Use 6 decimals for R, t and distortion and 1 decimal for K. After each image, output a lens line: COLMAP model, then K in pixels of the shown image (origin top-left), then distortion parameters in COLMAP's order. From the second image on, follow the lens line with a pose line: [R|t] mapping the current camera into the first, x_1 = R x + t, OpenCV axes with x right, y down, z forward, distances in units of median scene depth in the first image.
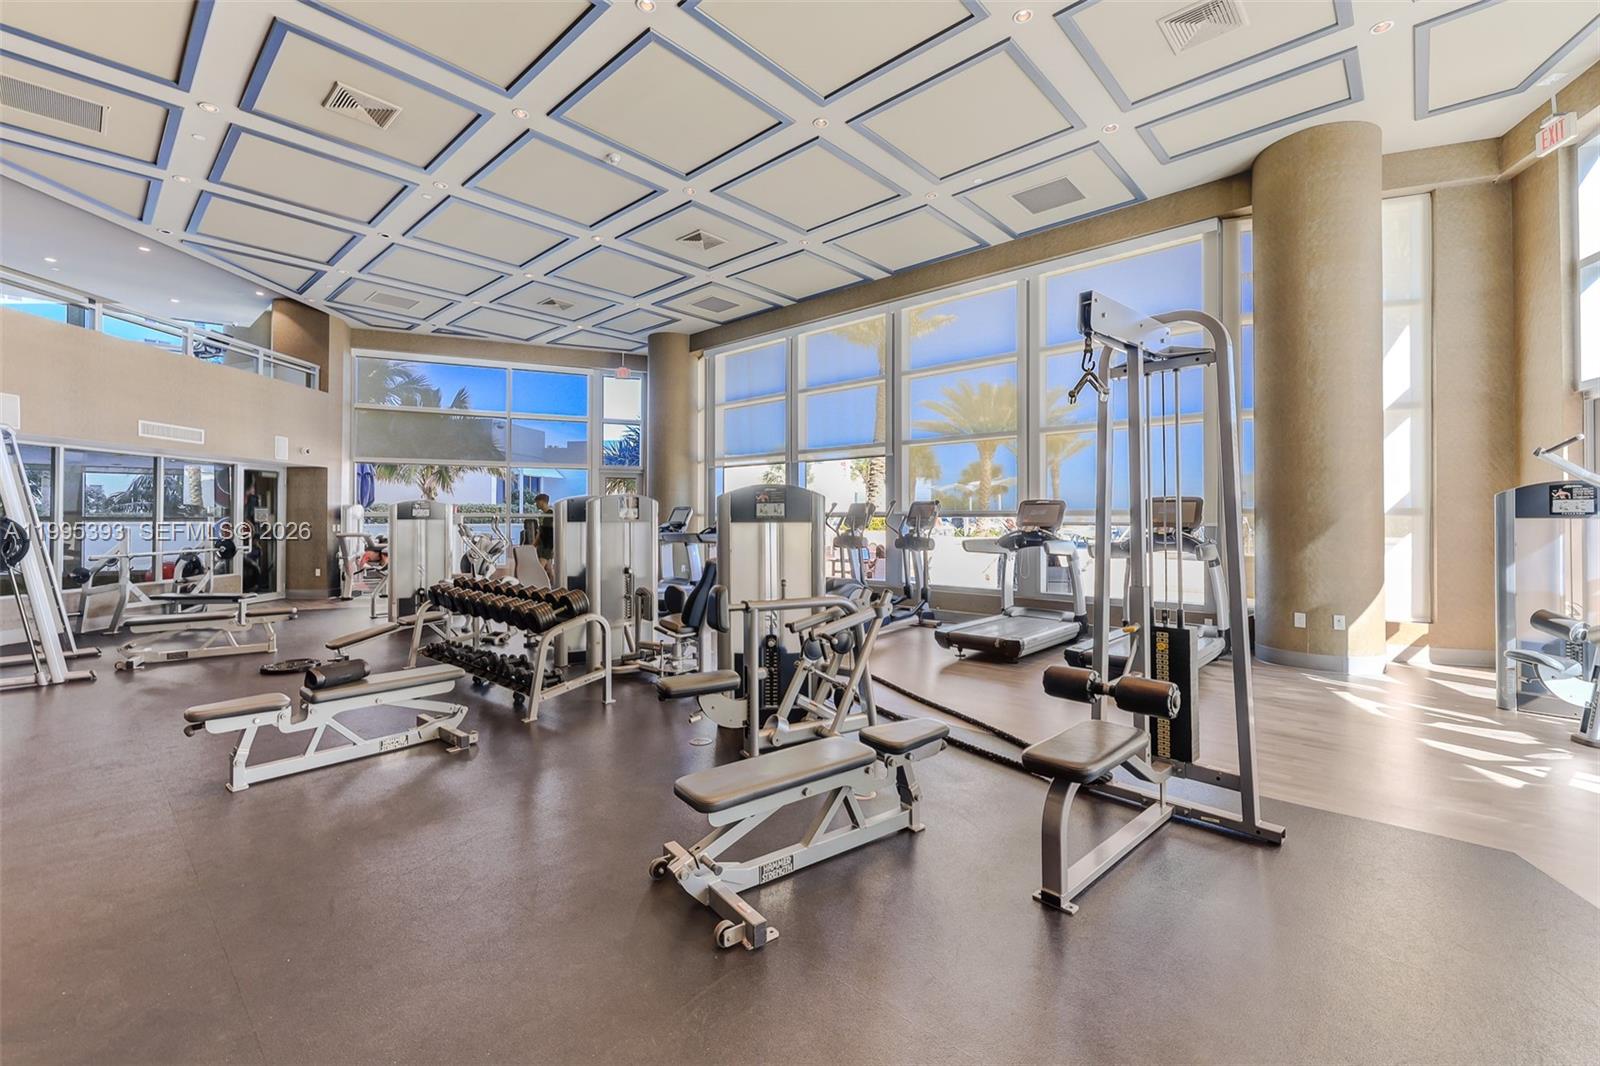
lens RADIAL K [[678.0, 0, 808.7], [0, 678.0, 521.9], [0, 0, 1]] dist [-0.002718, -0.000371]
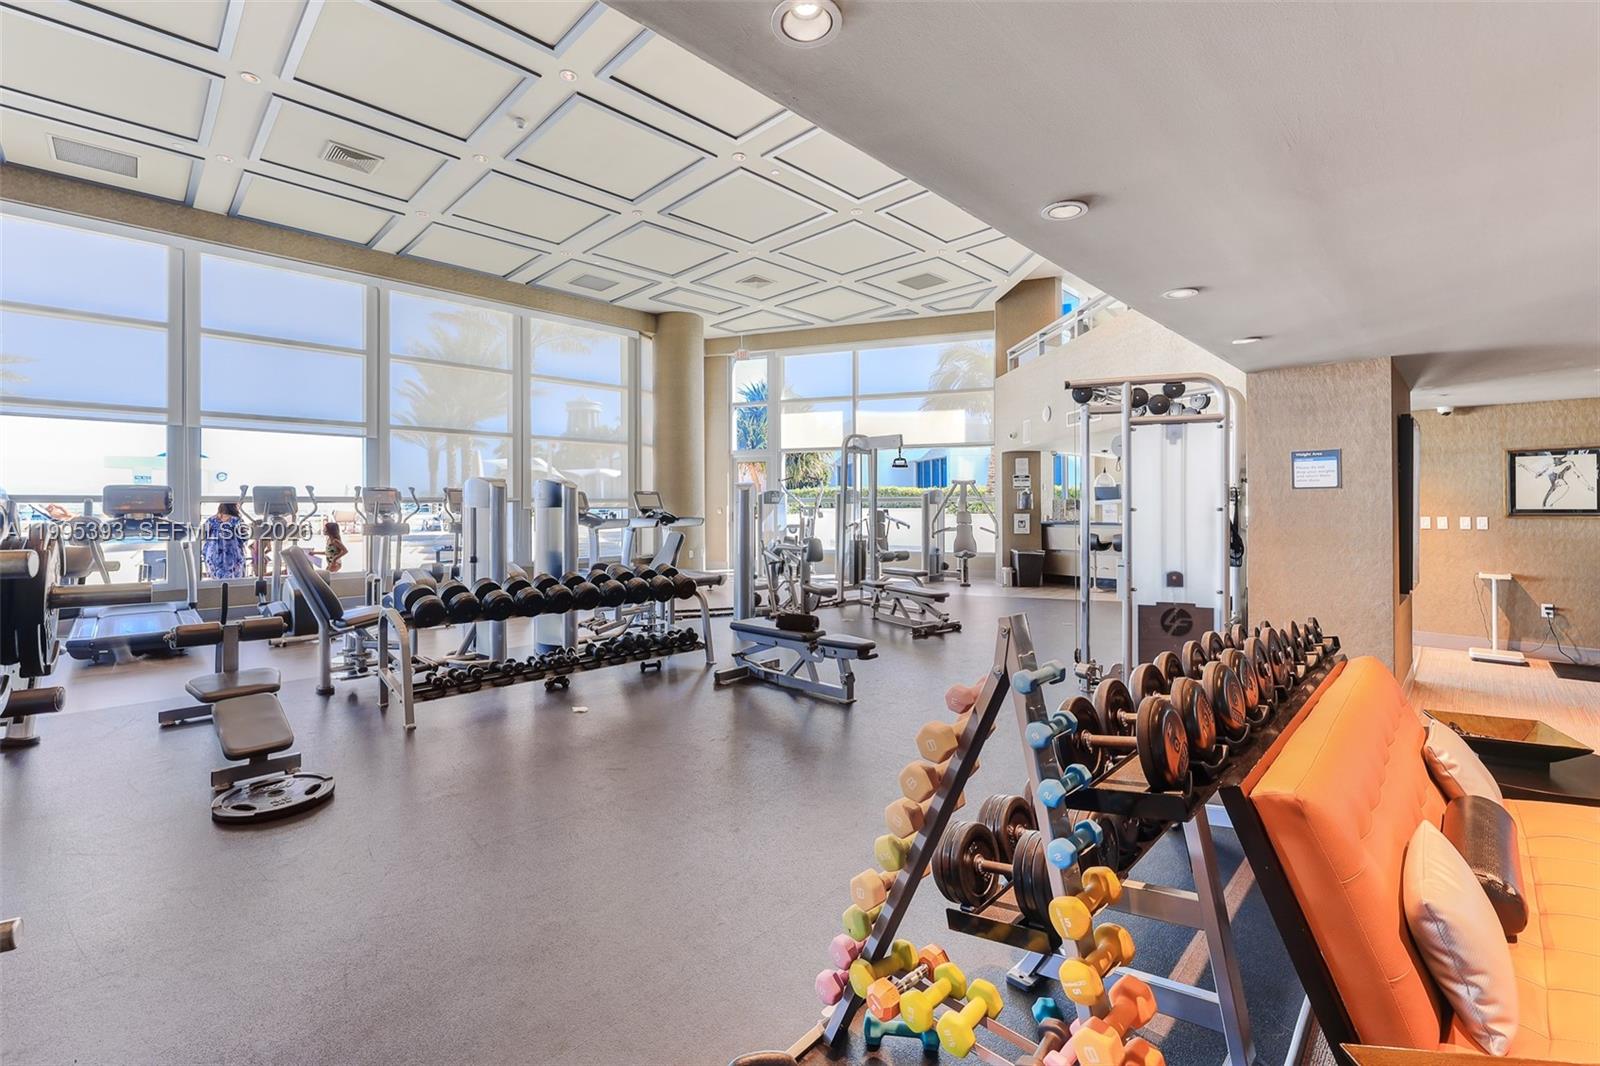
lens RADIAL K [[678.0, 0, 808.6], [0, 678.0, 518.9], [0, 0, 1]] dist [-0.002718, -0.000371]
pose [[0.034653, -0.021422, 0.999170, -1.057973], [-0.002182, 0.999766, 0.021510, -0.020402], [-0.999397, -0.002925, 0.034598, 0.506103]]
